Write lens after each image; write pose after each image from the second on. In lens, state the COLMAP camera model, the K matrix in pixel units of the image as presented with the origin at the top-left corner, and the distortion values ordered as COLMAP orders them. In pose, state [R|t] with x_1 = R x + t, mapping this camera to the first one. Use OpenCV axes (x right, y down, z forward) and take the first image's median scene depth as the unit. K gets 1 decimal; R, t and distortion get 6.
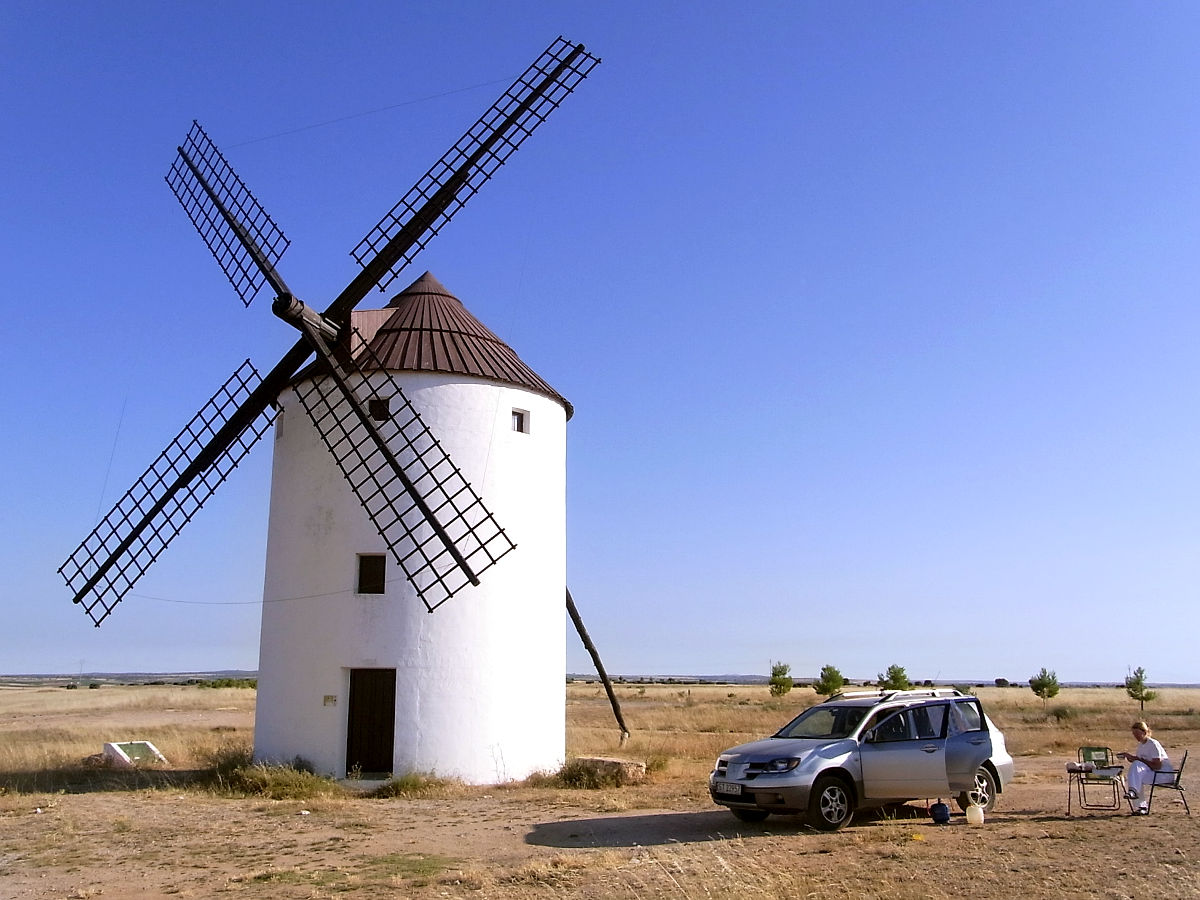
lens RADIAL K [[990.3, 0, 599.5], [0, 990.3, 450.8], [0, 0, 1]] dist [0.000161, 0.014531]
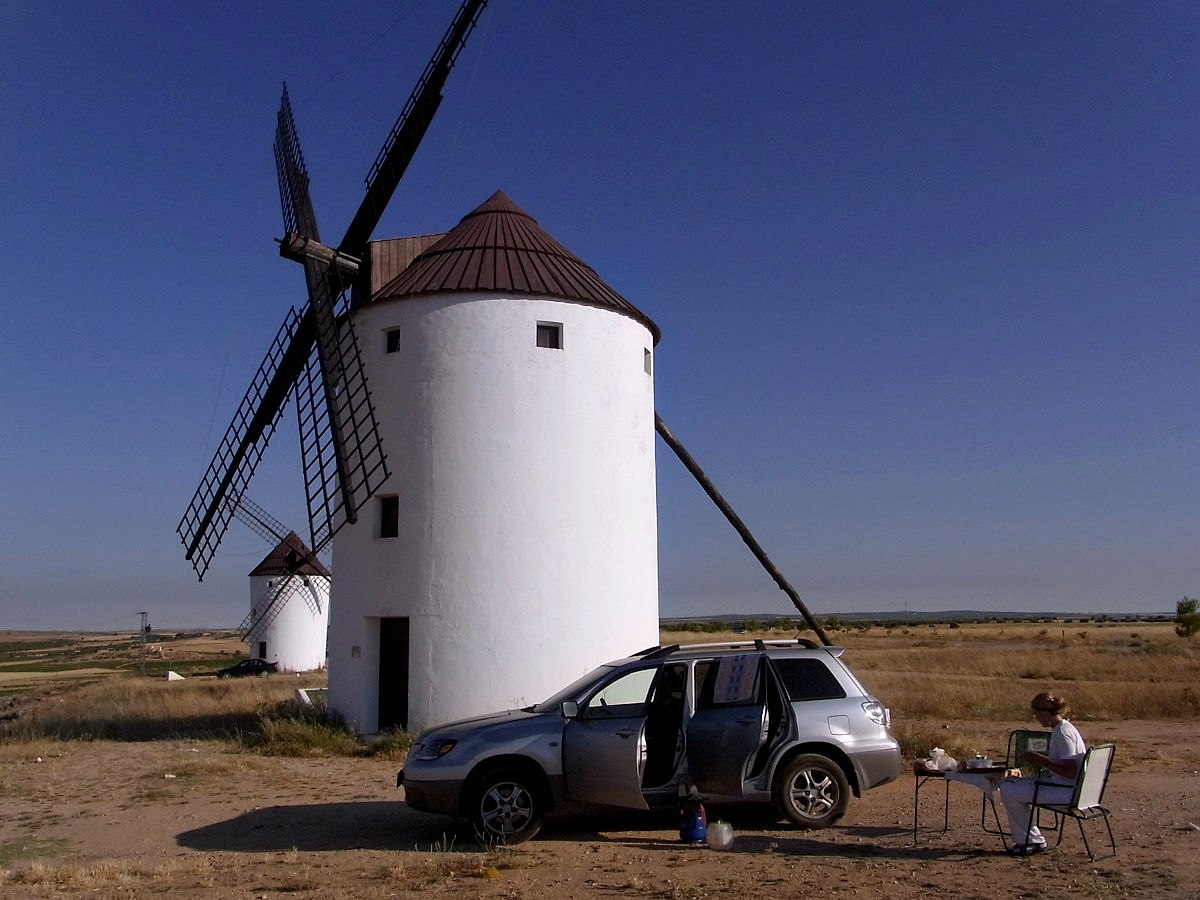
lens RADIAL K [[990.3, 0, 610.4], [0, 990.3, 420.8], [0, 0, 1]] dist [0.000161, 0.014531]
pose [[0.924460, -0.089303, -0.370673, 0.305782], [0.099223, 0.995035, 0.007737, 0.046367], [0.368142, -0.043931, 0.928731, 0.205686]]
